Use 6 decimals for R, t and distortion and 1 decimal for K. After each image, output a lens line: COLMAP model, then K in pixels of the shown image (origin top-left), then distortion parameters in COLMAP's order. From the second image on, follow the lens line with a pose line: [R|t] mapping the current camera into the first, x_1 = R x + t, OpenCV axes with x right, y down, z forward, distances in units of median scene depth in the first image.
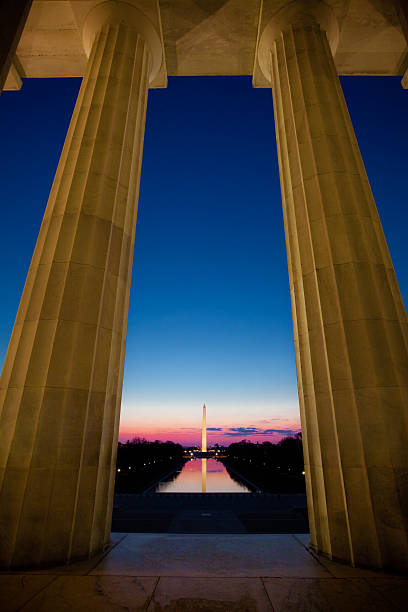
lens RADIAL K [[322.6, 0, 204.0], [0, 322.6, 306.0], [0, 0, 1]] dist [-0.022154, 0.000084]
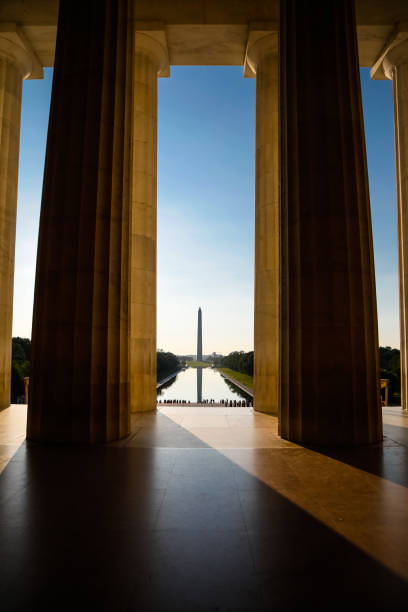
lens RADIAL K [[464.1, 0, 204.0], [0, 464.1, 306.0], [0, 0, 1]] dist [-0.003077, -0.000547]
pose [[0.999939, 0.002152, 0.010848, -0.001613], [-0.005359, 0.952344, 0.304980, -0.066382], [-0.009675, -0.305019, 0.952297, -0.137105]]
